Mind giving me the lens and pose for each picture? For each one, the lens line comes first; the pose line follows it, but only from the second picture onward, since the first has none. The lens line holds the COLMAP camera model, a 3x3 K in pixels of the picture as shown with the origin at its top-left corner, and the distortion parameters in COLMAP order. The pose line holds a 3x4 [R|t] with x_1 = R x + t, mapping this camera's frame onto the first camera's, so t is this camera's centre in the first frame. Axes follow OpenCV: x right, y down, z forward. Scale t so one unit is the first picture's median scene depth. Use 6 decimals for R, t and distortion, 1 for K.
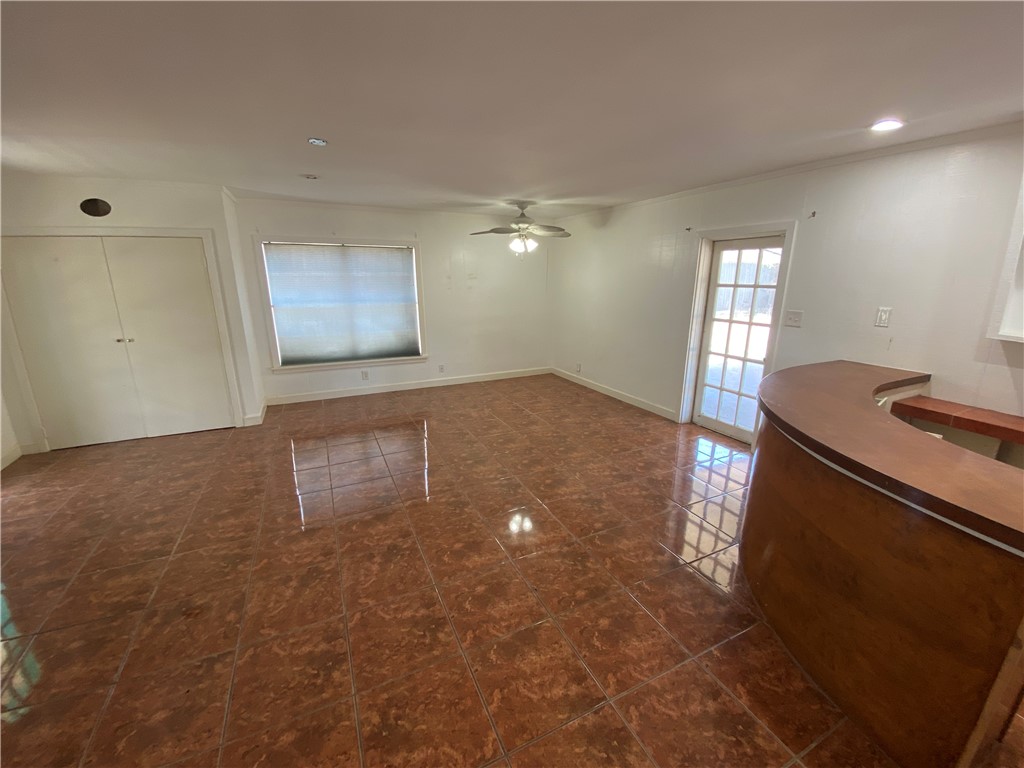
lens RADIAL K [[415.4, 0, 512.7], [0, 415.4, 382.3], [0, 0, 1]] dist [0.033996, -0.027069]
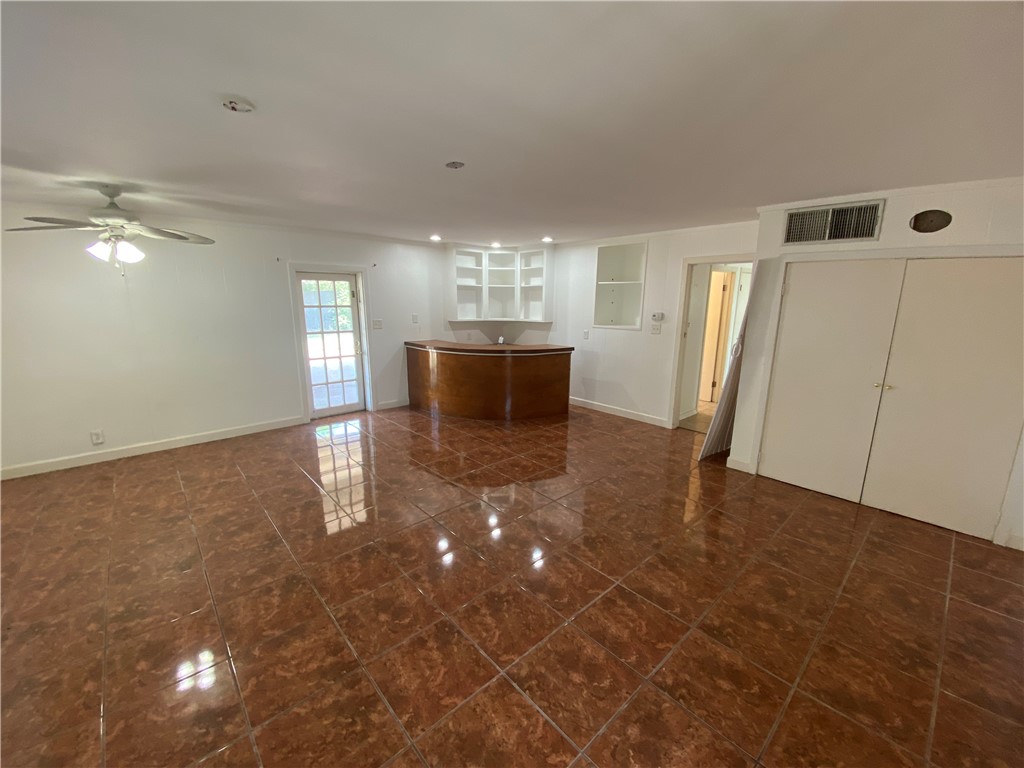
lens RADIAL K [[415.4, 0, 512.7], [0, 415.4, 382.3], [0, 0, 1]] dist [0.033996, -0.027069]
pose [[-0.300899, -0.191022, 0.934329, -0.897268], [0.236128, 0.934303, 0.267061, -0.198699], [-0.923961, 0.300980, -0.236025, 0.753715]]
